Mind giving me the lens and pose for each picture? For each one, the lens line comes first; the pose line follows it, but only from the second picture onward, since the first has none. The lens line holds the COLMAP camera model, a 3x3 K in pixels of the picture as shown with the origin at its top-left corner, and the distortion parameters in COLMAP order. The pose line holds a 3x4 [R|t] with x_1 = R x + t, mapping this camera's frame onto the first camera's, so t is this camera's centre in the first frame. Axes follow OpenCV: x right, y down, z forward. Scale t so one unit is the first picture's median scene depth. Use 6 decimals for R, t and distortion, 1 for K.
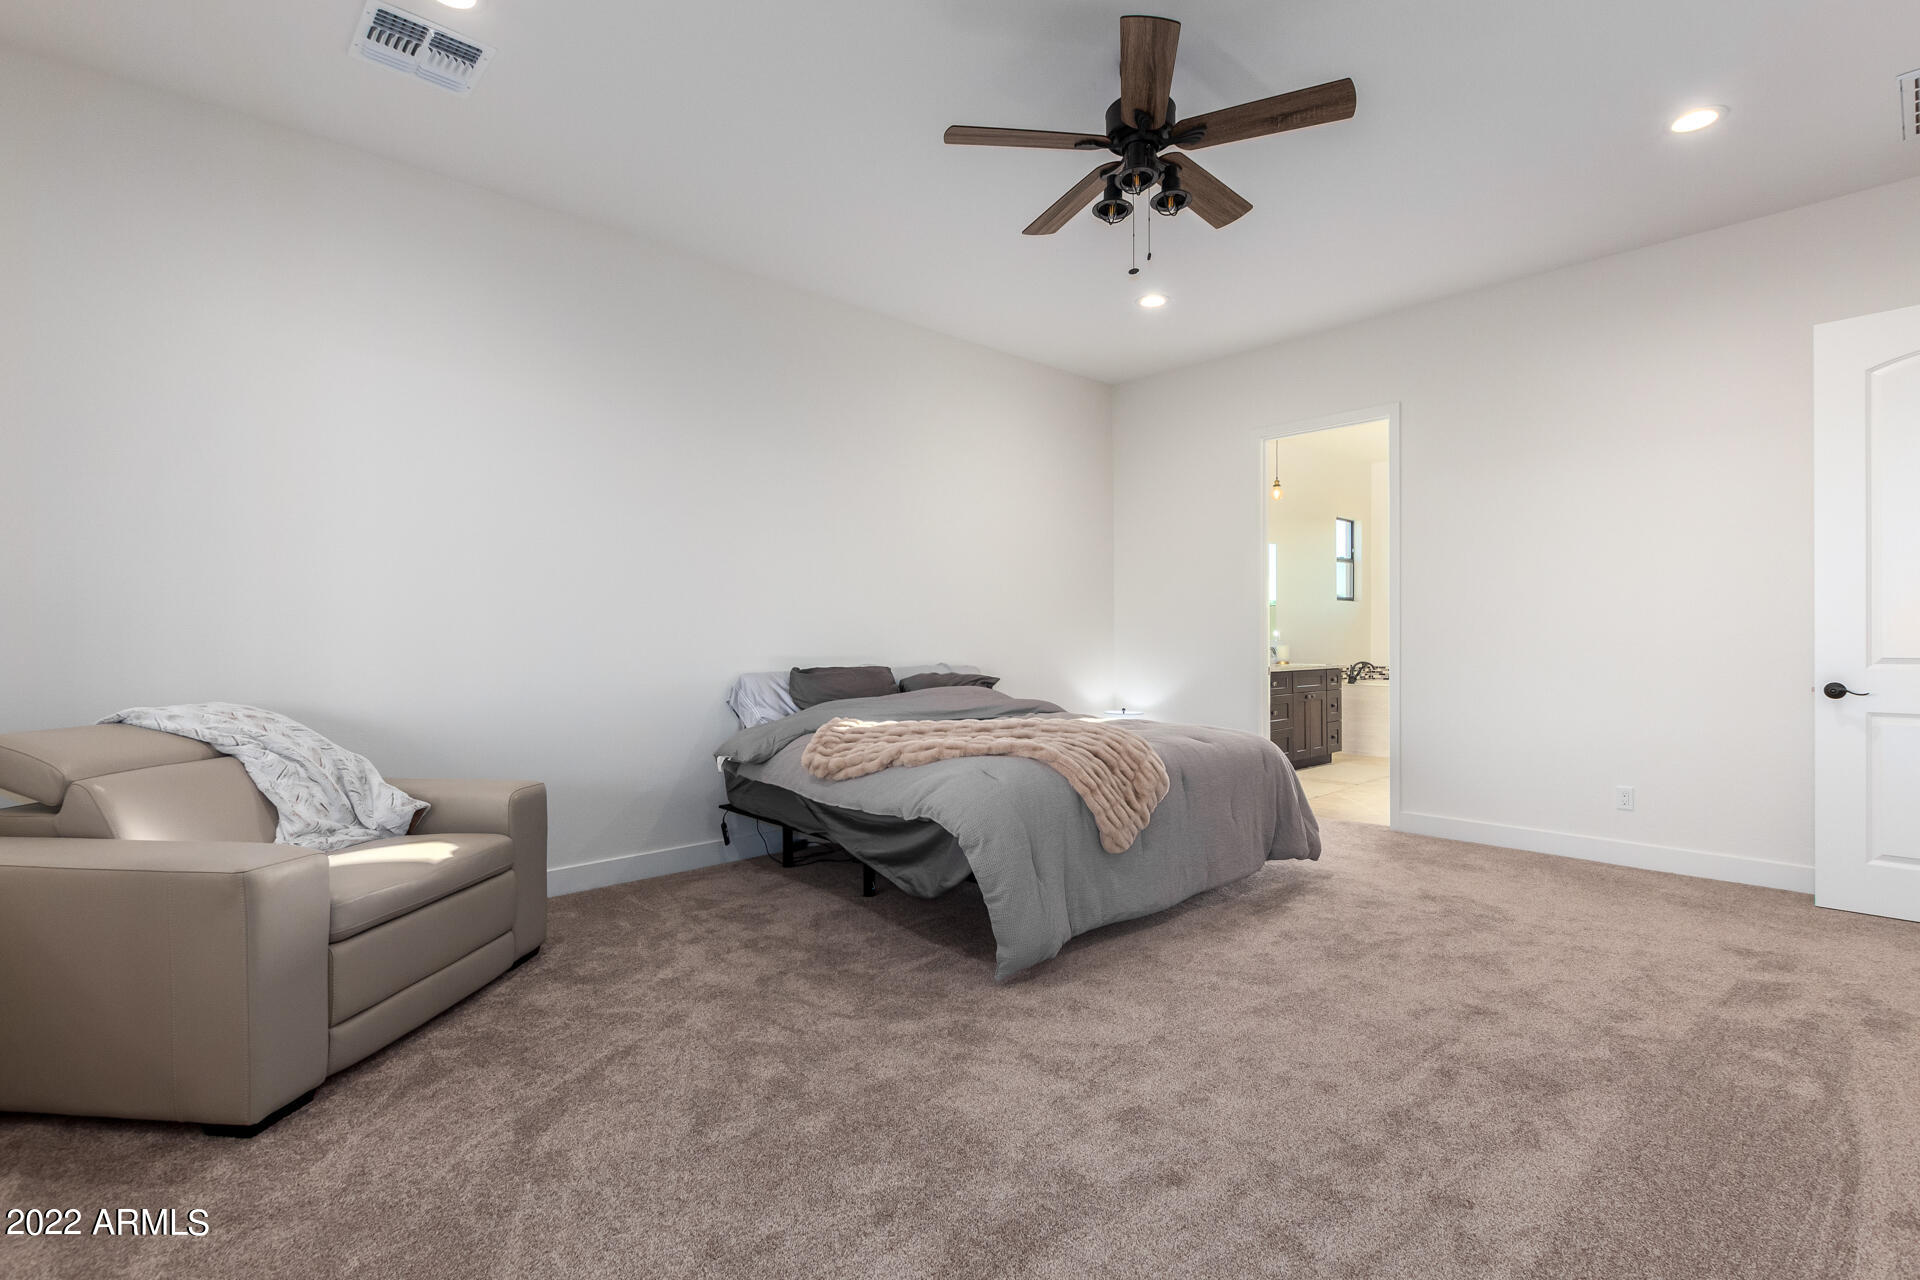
lens RADIAL K [[841.5, 0, 961.7], [0, 841.5, 642.2], [0, 0, 1]] dist [-0.002785, -0.000716]
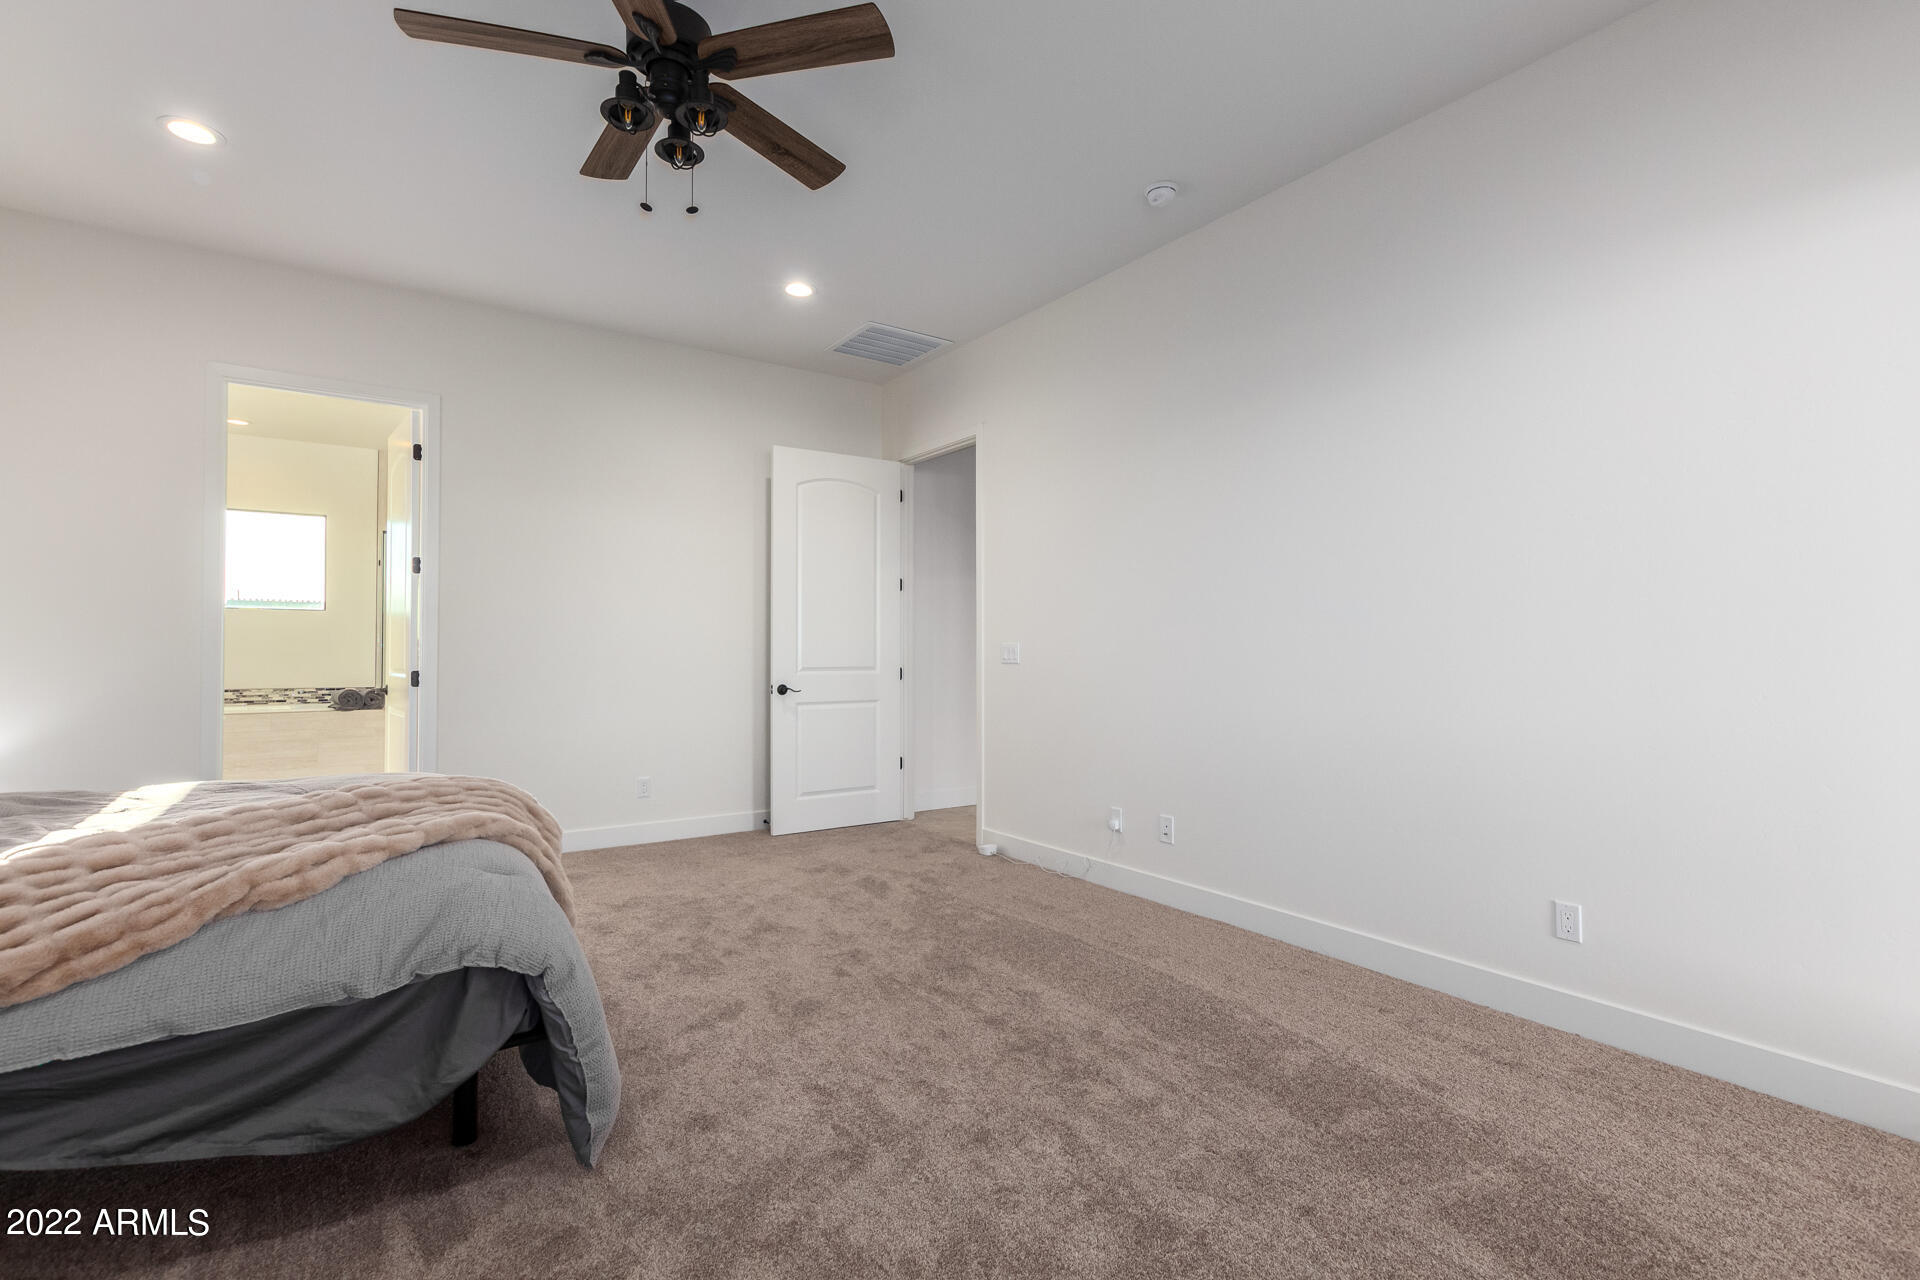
lens RADIAL K [[841.5, 0, 960.7], [0, 841.5, 633.7], [0, 0, 1]] dist [-0.002785, -0.000716]
pose [[0.175511, 0.026713, 0.984115, -0.524085], [0.001660, 0.999622, -0.027429, -0.001072], [-0.984476, 0.006448, 0.175401, 0.542966]]
